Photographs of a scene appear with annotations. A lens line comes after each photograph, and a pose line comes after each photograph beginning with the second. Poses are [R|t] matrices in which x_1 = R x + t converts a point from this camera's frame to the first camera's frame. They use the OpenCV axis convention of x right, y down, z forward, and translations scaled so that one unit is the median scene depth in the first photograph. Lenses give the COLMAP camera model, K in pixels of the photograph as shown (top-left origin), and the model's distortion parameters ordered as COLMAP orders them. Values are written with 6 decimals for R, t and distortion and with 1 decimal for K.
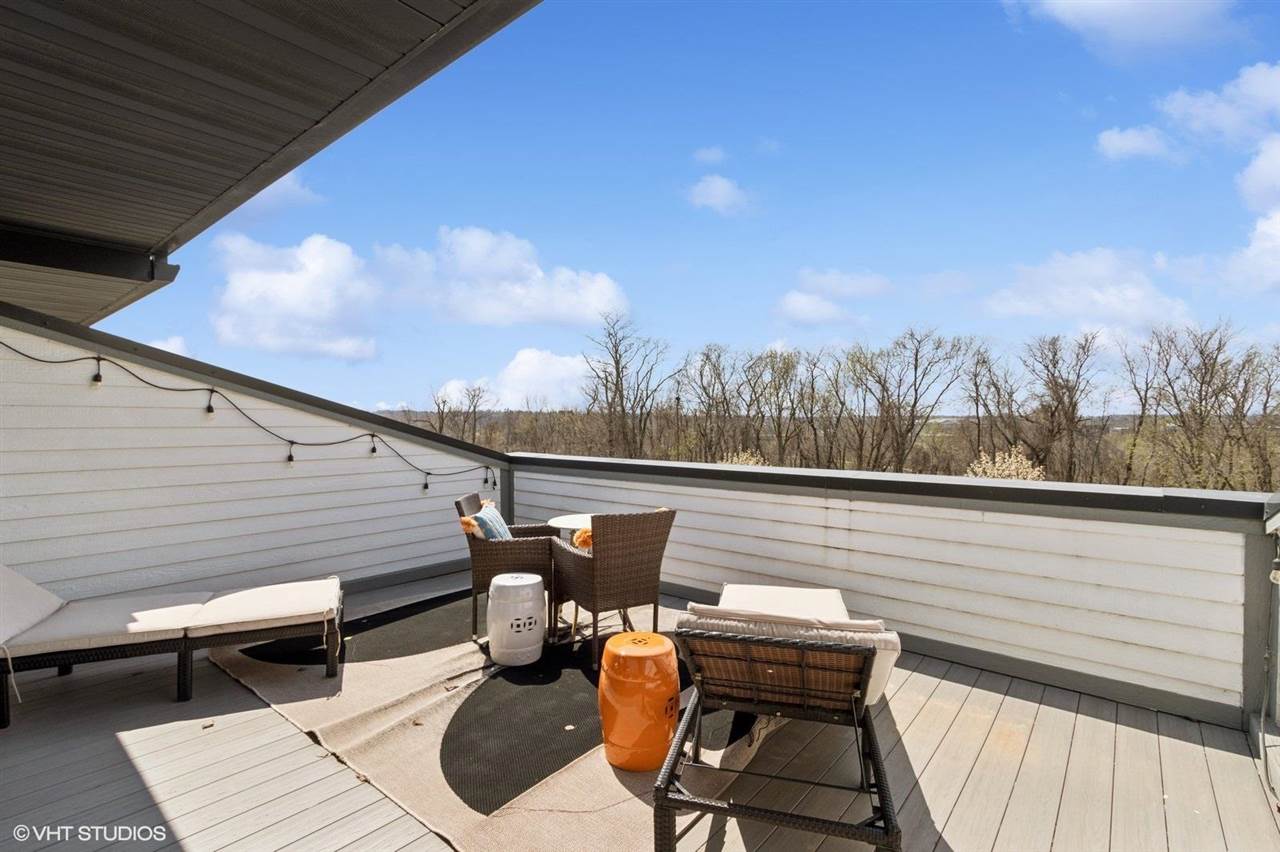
lens RADIAL K [[597.2, 0, 635.2], [0, 597.2, 425.3], [0, 0, 1]] dist [0.006540, -0.000183]
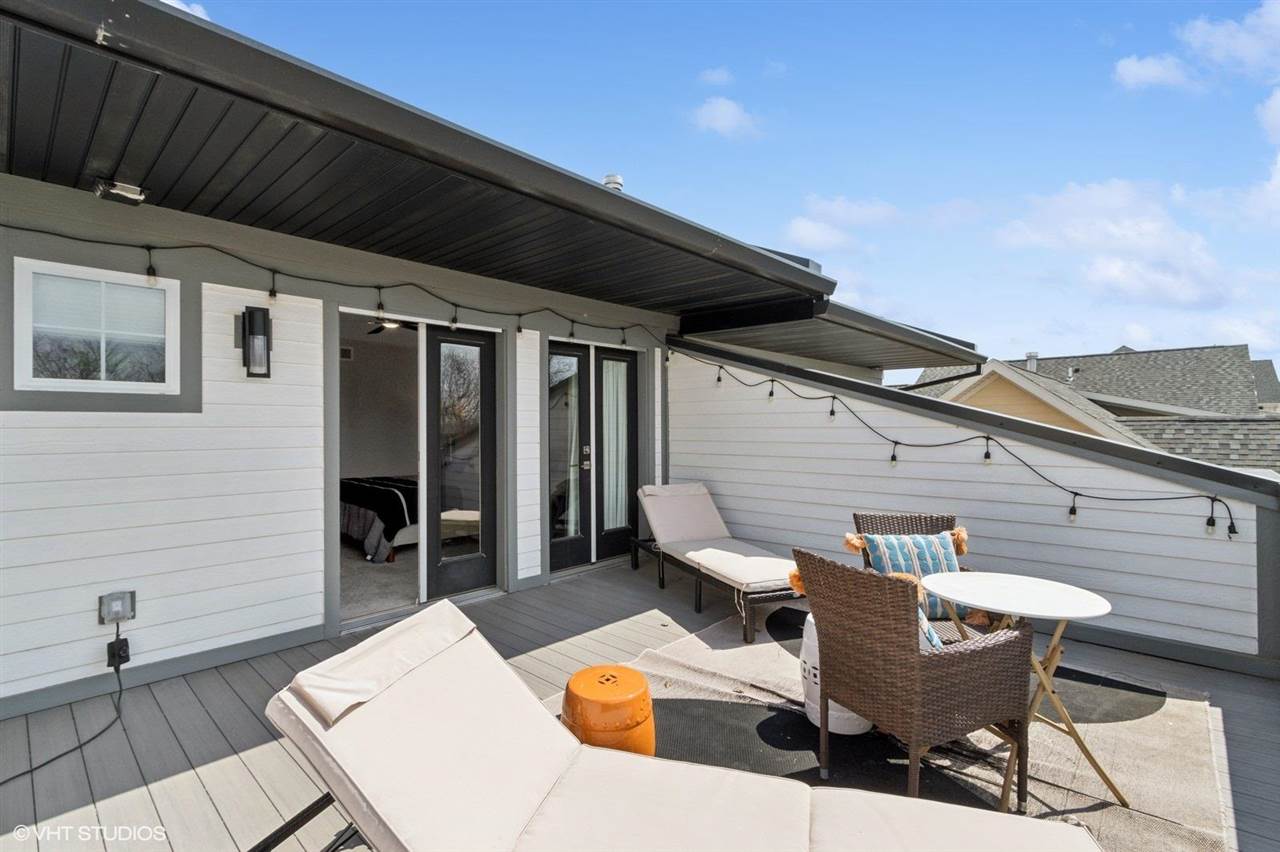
lens RADIAL K [[597.2, 0, 634.6], [0, 597.2, 425.4], [0, 0, 1]] dist [0.006540, -0.000183]
pose [[-0.060659, -0.002796, -0.998155, 0.521515], [-0.002494, 0.999993, -0.002650, 0.002965], [0.998155, 0.002328, -0.060665, 0.669610]]
